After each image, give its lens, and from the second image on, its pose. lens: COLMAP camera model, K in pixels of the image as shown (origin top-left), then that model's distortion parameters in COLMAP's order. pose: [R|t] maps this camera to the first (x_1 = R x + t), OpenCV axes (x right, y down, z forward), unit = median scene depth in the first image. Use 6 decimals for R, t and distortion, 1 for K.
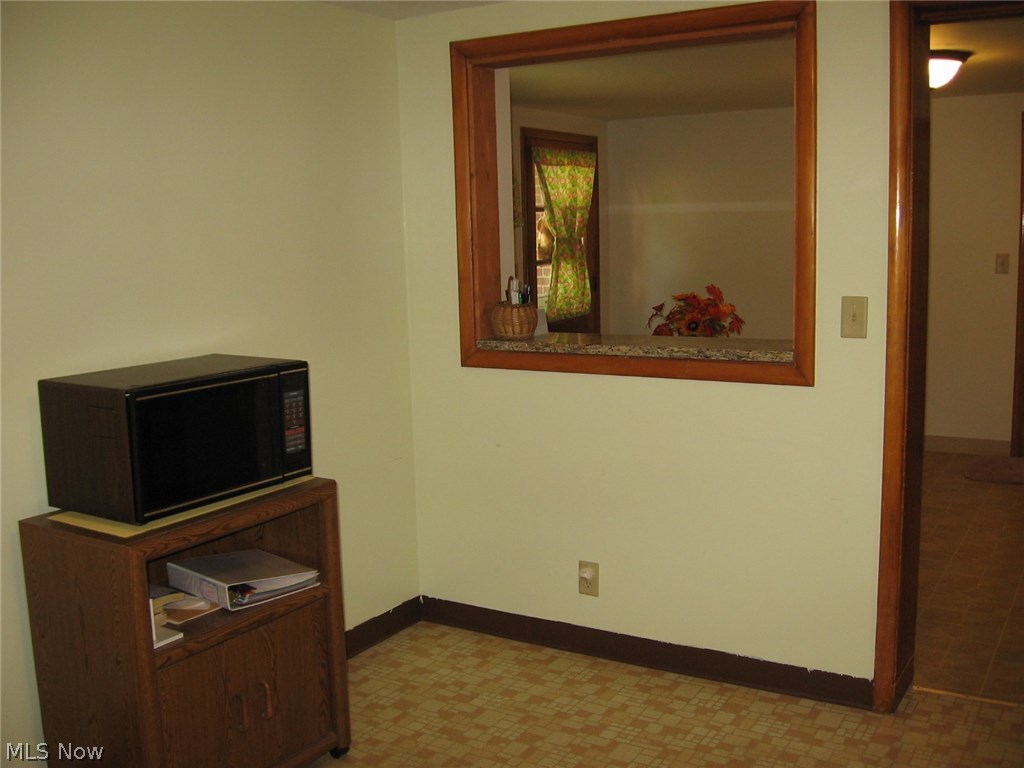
lens RADIAL K [[1067.6, 0, 512.5], [0, 1067.6, 385.5], [0, 0, 1]] dist [0.022390, 0.000000]
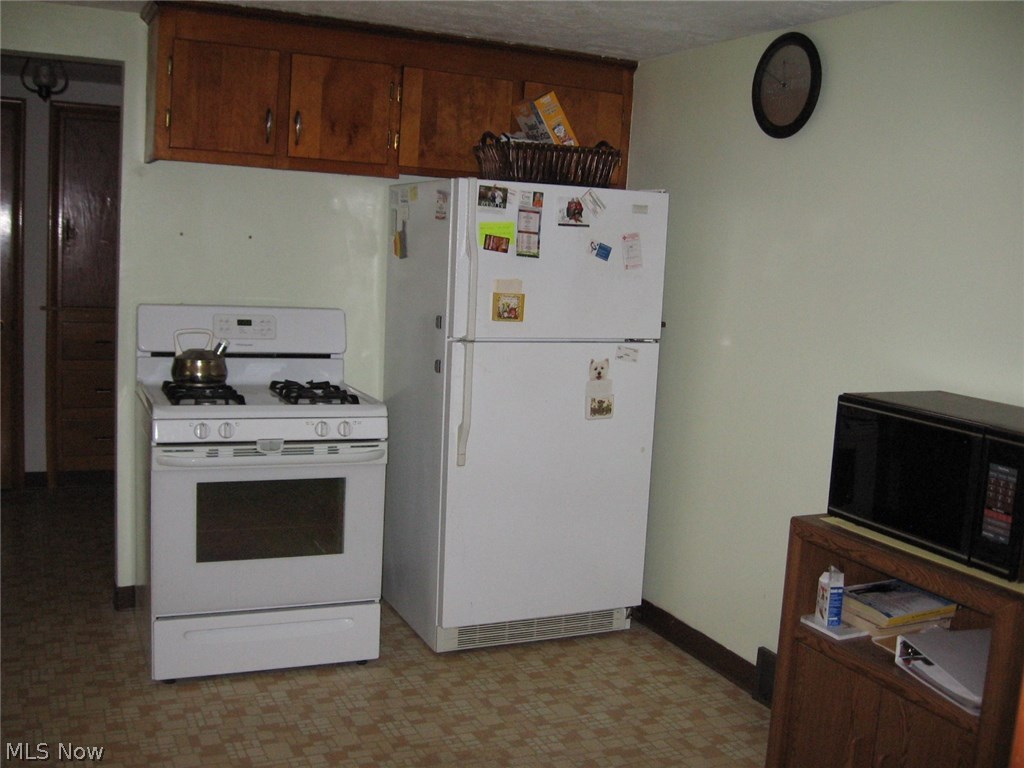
lens RADIAL K [[1067.6, 0, 512.0], [0, 1067.6, 381.8], [0, 0, 1]] dist [0.022390, 0.000000]
pose [[-0.528276, 0.095929, -0.843636, 0.732828], [-0.184777, 0.956795, 0.224501, -0.185841], [0.828723, 0.274483, -0.487726, 1.193060]]
